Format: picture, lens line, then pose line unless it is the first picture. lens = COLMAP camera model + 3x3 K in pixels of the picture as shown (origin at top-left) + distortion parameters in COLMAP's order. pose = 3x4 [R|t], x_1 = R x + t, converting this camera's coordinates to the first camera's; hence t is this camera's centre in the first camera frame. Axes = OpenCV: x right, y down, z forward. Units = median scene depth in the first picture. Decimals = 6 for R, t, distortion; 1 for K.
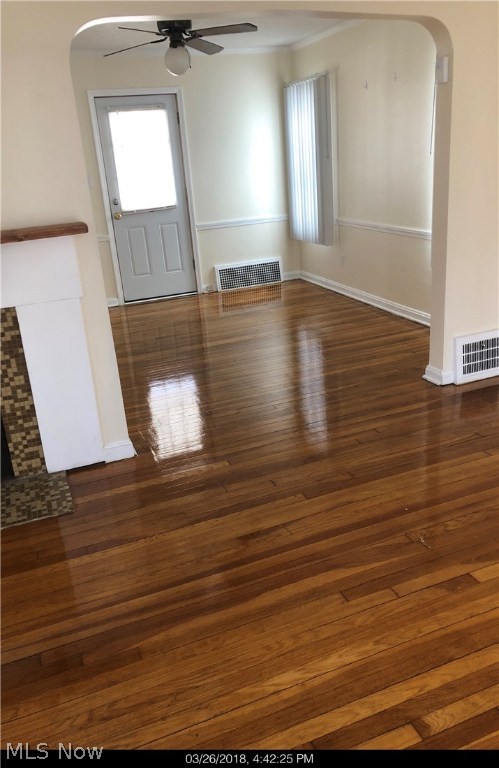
lens RADIAL K [[613.2, 0, 248.4], [0, 613.2, 366.6], [0, 0, 1]] dist [0.006440, -0.006944]
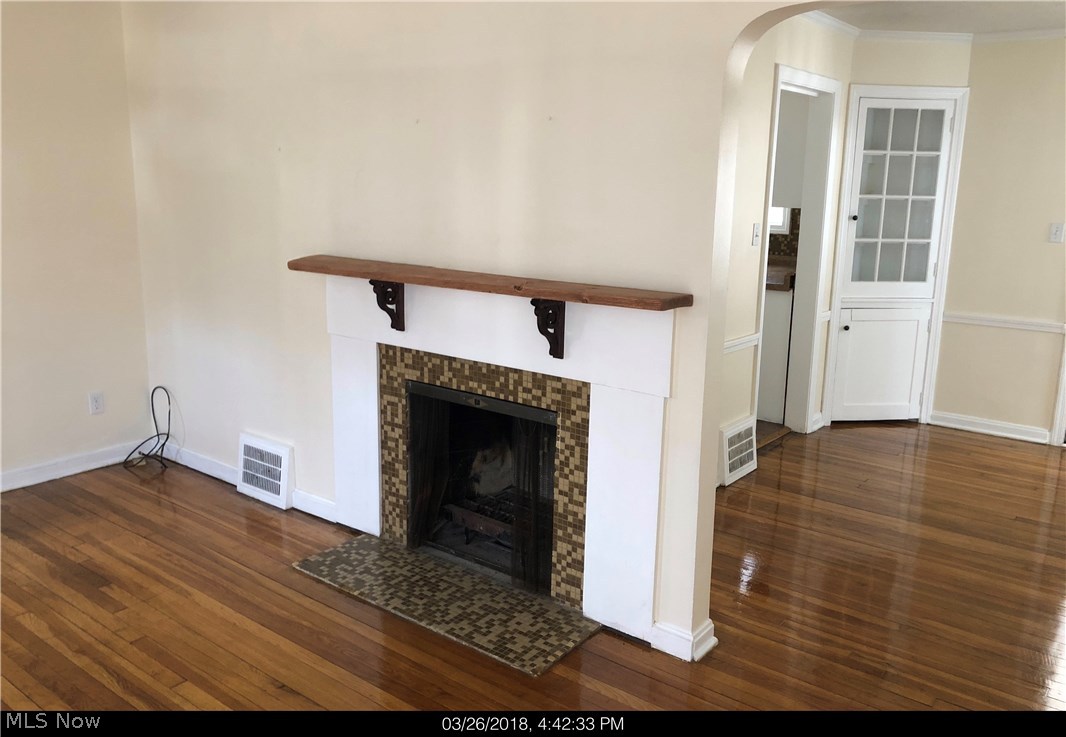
lens RADIAL K [[879.1, 0, 531.5], [0, 879.1, 323.6], [0, 0, 1]] dist [0.024414, -0.002832]
pose [[0.512077, 0.227445, -0.828279, 0.427659], [-0.339018, 0.939534, 0.048401, -0.179730], [0.789205, 0.256016, 0.558222, 0.298607]]
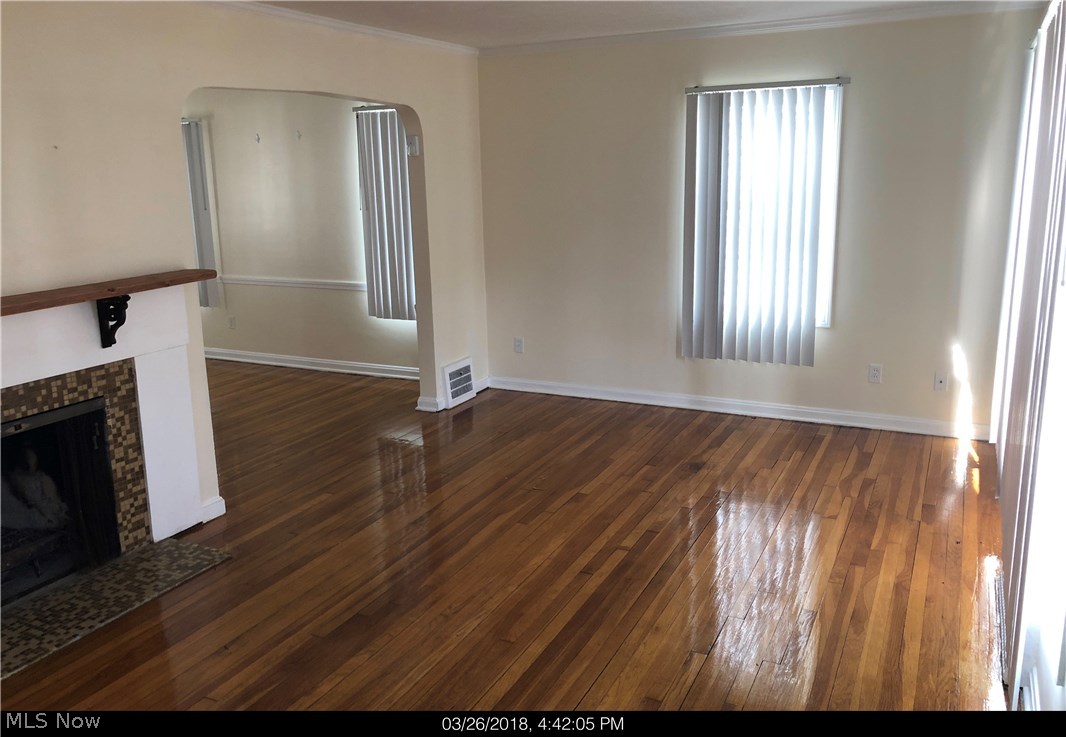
lens RADIAL K [[857.8, 0, 528.6], [0, 857.8, 351.3], [0, 0, 1]] dist [0.008102, 0.001957]
pose [[0.735838, -0.084153, 0.671909, -0.763674], [0.194298, 0.976763, -0.090451, 0.122736], [-0.648684, 0.197108, 0.735090, -0.346333]]
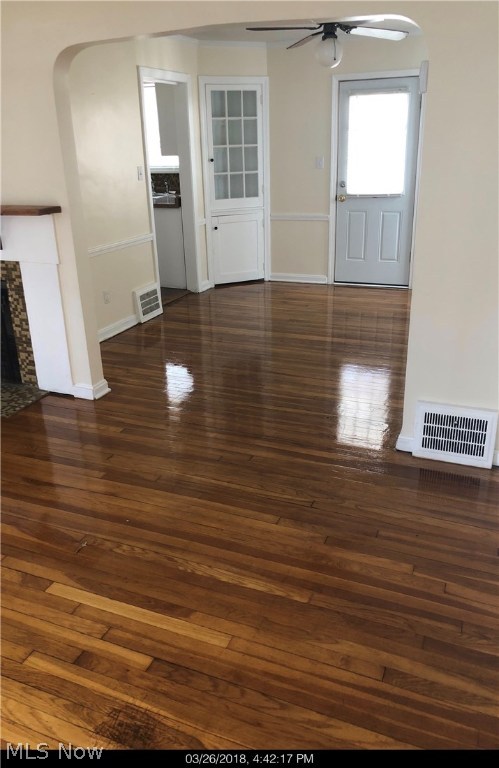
lens RADIAL K [[613.2, 0, 248.4], [0, 613.2, 366.6], [0, 0, 1]] dist [0.006440, -0.006944]
pose [[0.724321, 0.294644, -0.623333, 0.842640], [-0.256409, 0.954356, 0.153165, -0.198966], [0.640011, 0.048888, 0.766809, 0.270778]]
